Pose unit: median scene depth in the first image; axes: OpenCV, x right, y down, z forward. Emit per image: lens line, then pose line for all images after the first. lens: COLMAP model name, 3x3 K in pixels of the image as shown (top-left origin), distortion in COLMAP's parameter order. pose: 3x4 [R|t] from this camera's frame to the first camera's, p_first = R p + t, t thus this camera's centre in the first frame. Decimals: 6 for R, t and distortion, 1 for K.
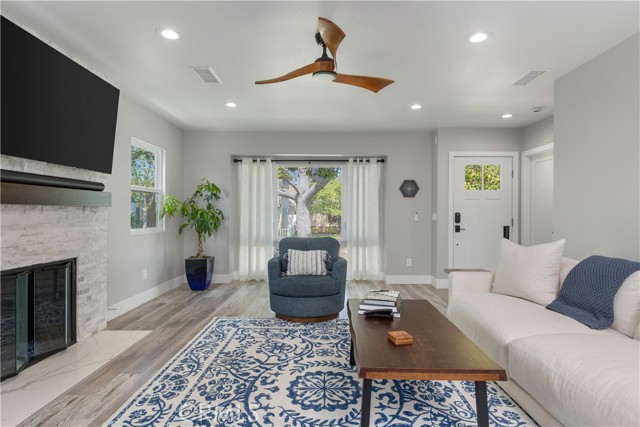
lens RADIAL K [[333.2, 0, 327.9], [0, 333.2, 214.5], [0, 0, 1]] dist [-0.002117, -0.000232]
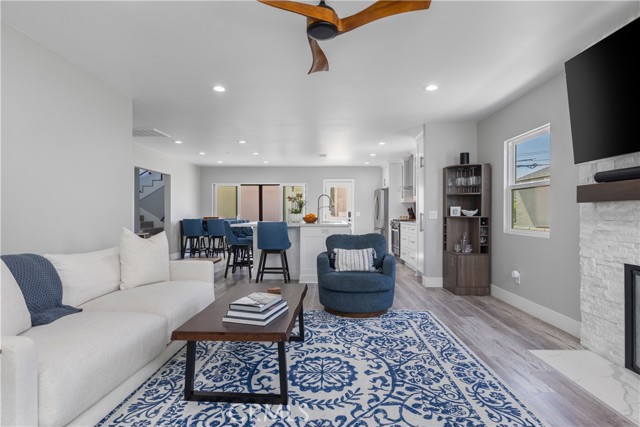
lens RADIAL K [[333.2, 0, 329.0], [0, 333.2, 214.3], [0, 0, 1]] dist [-0.002117, -0.000232]
pose [[-0.999916, -0.003322, 0.012534, -0.038117], [-0.003248, 0.999977, 0.005911, 0.009298], [-0.012553, 0.005870, -0.999904, 1.799645]]
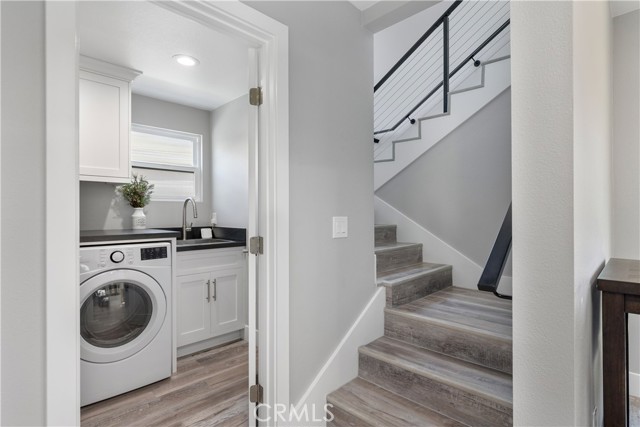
lens RADIAL K [[317.6, 0, 324.5], [0, 317.6, 213.9], [0, 0, 1]] dist [0.005200, 0.000608]
pose [[-0.708719, -0.003484, 0.705482, 1.429978], [0.003937, 0.999953, 0.008893, -0.005246], [-0.705479, 0.009080, -0.708672, -0.872575]]
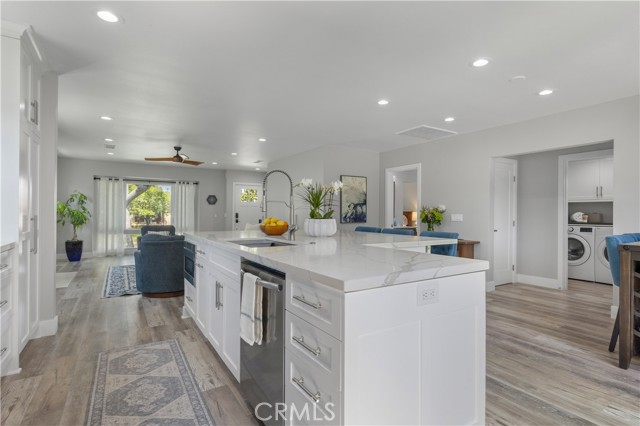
lens RADIAL K [[317.6, 0, 319.7], [0, 317.6, 215.1], [0, 0, 1]] dist [0.005200, 0.000608]
pose [[0.851766, 0.000007, 0.523923, -0.377280], [-0.001737, 0.999995, 0.002810, 0.001351], [-0.523920, -0.003303, 0.851761, -1.806201]]
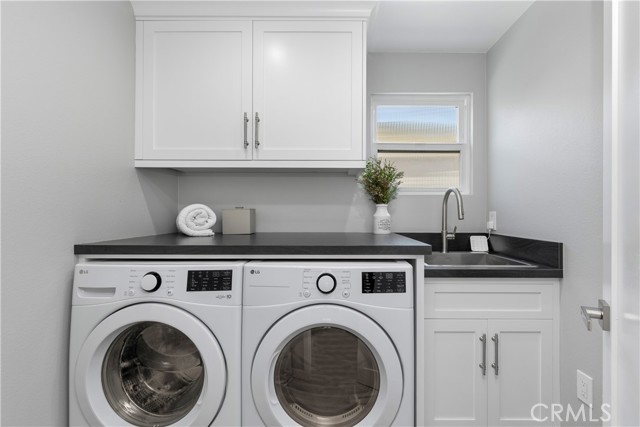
lens RADIAL K [[303.7, 0, 326.1], [0, 303.7, 214.5], [0, 0, 1]] dist [0.001517, -0.000590]
pose [[0.024488, -0.006792, 0.999677, 1.900055], [0.002444, 0.999974, 0.006734, 0.001016], [-0.999697, 0.002278, 0.024504, -1.079457]]
